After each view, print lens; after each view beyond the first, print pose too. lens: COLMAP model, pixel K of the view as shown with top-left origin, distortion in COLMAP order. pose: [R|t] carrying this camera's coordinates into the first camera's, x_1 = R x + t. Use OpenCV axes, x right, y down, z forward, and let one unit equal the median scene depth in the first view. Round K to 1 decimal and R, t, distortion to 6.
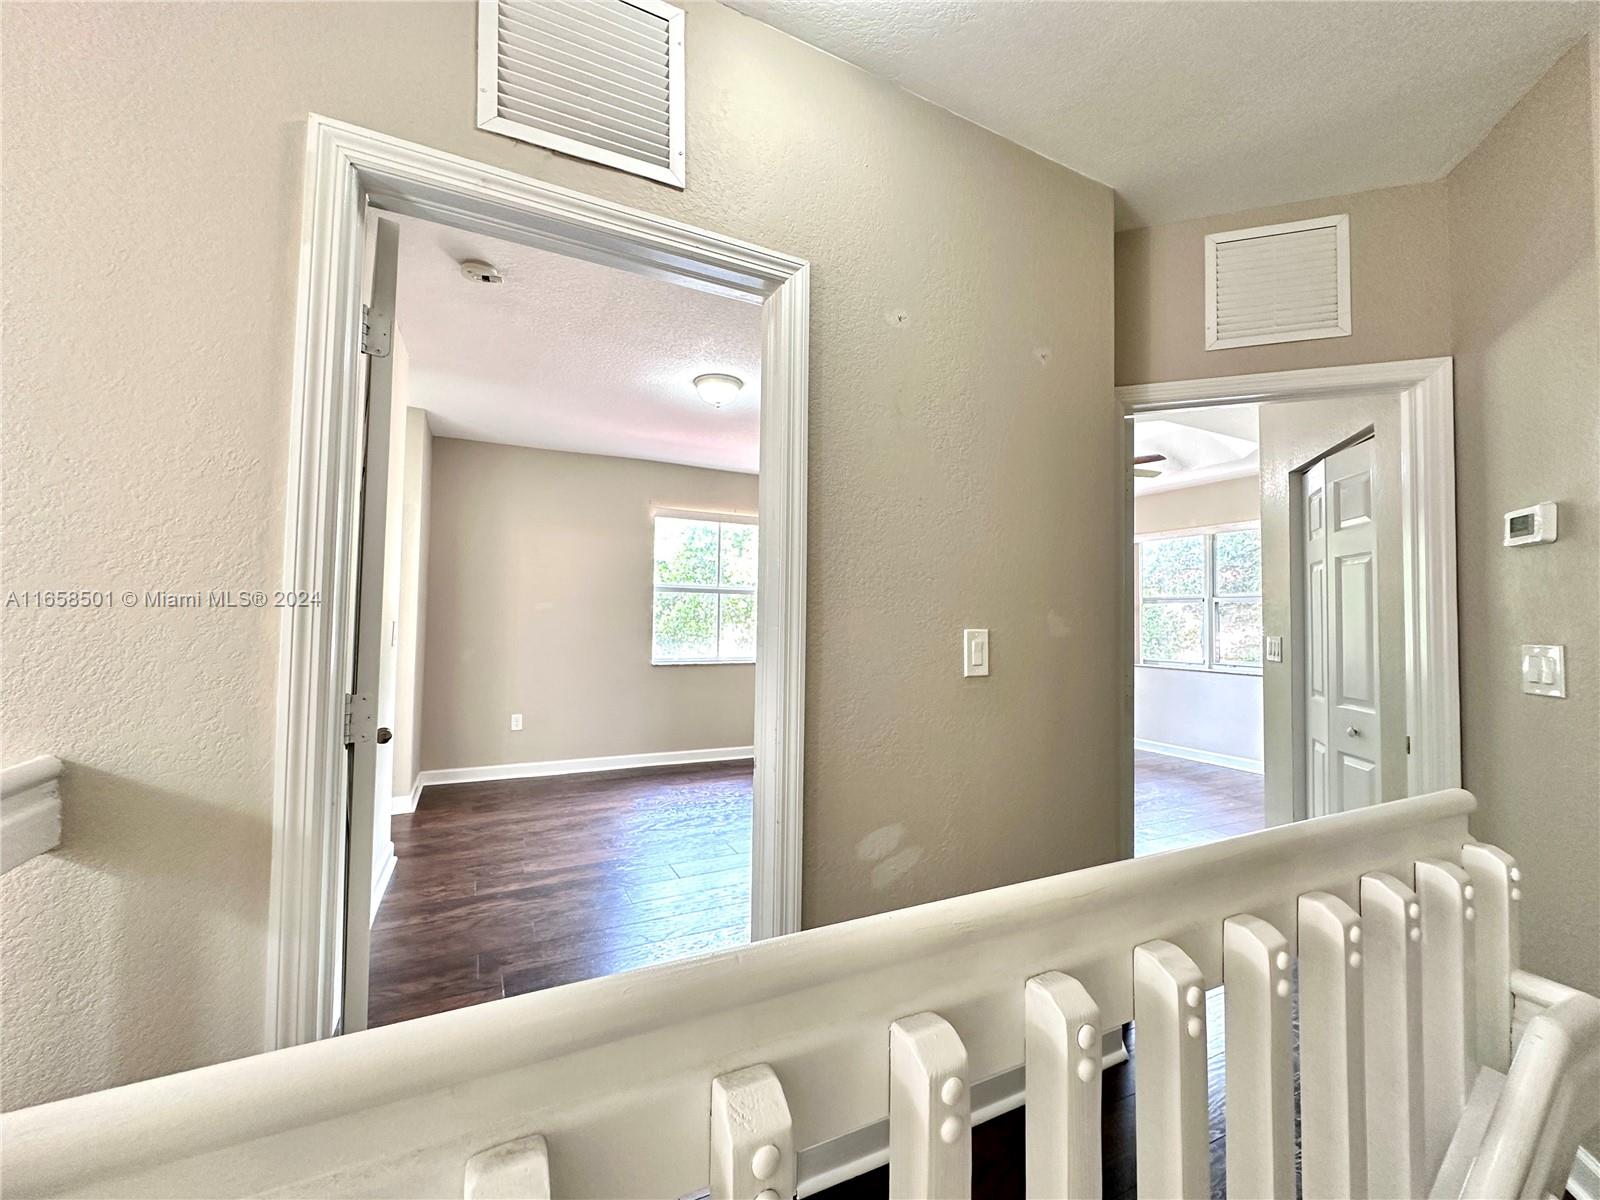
lens RADIAL K [[639.5, 0, 800.9], [0, 639.5, 600.0], [0, 0, 1]] dist [-0.000731, 0.000273]
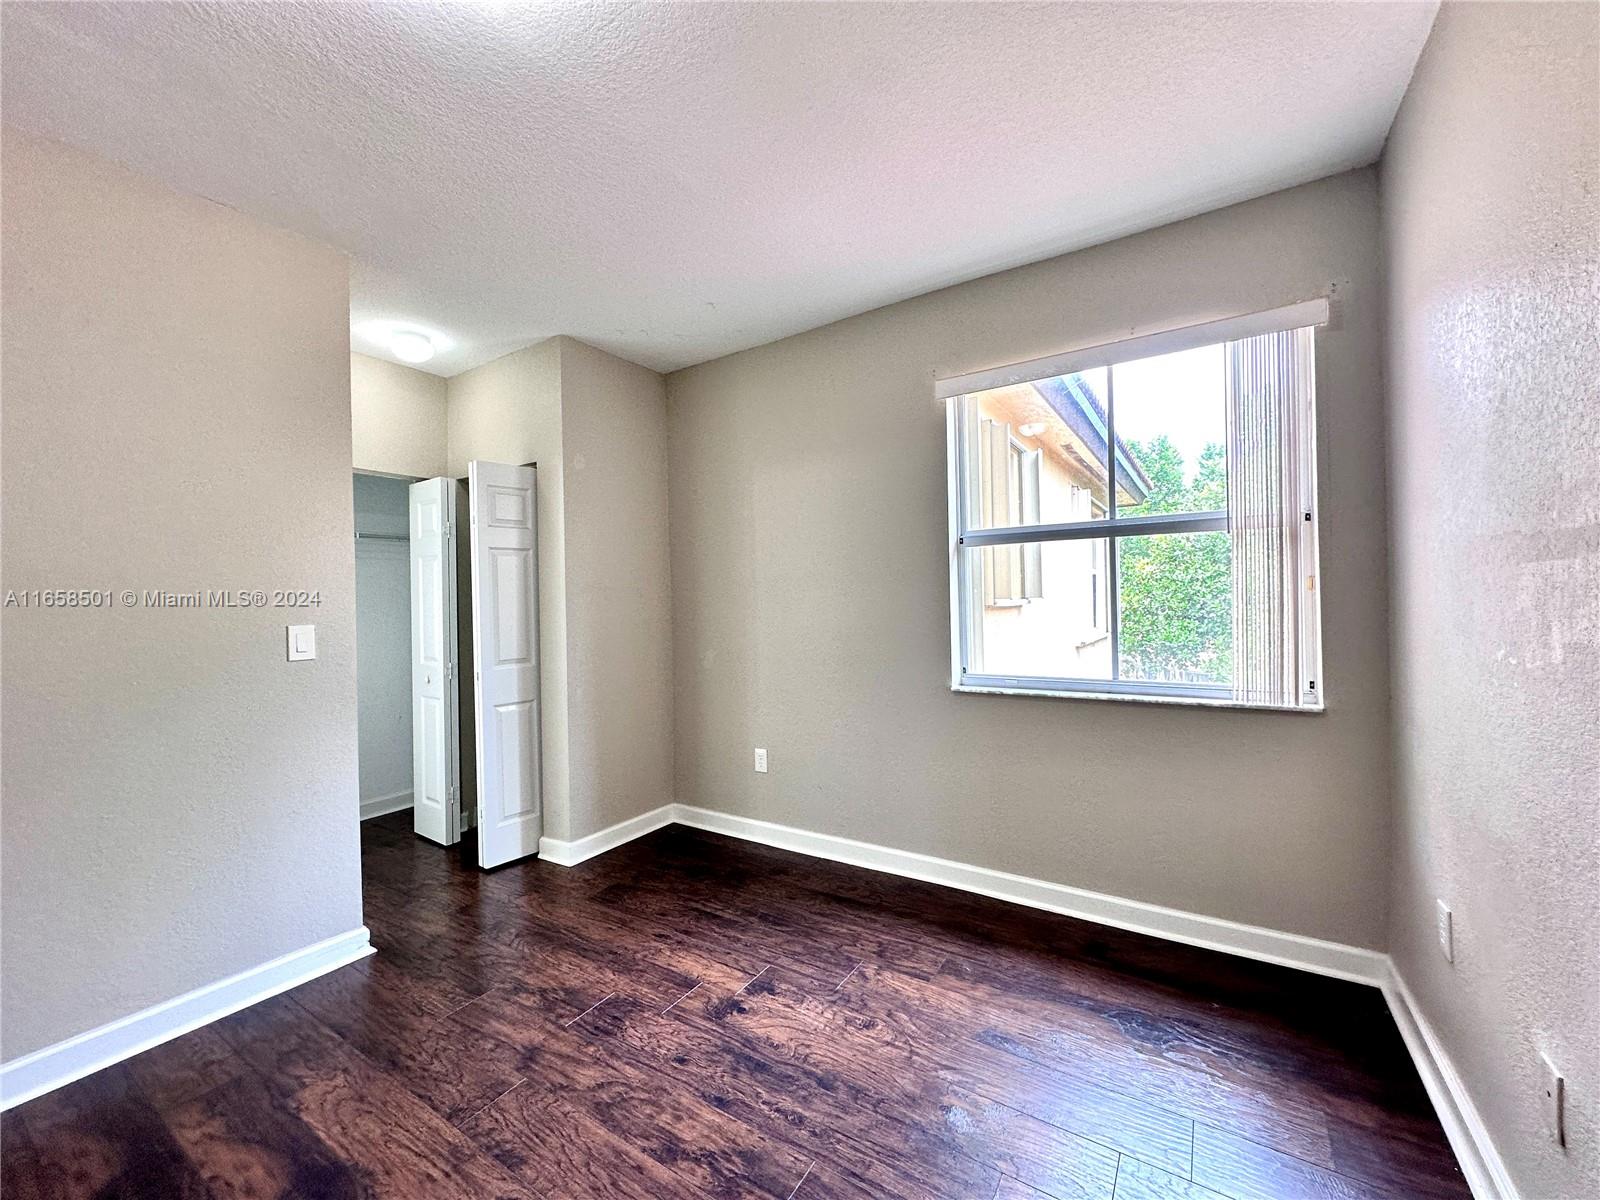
lens RADIAL K [[639.5, 0, 800.9], [0, 639.5, 600.0], [0, 0, 1]] dist [-0.000731, 0.000273]
pose [[0.507340, -0.020847, -0.861494, 0.155498], [0.061592, 0.998028, 0.012121, 0.015966], [0.859542, -0.059211, 0.507624, 0.670612]]
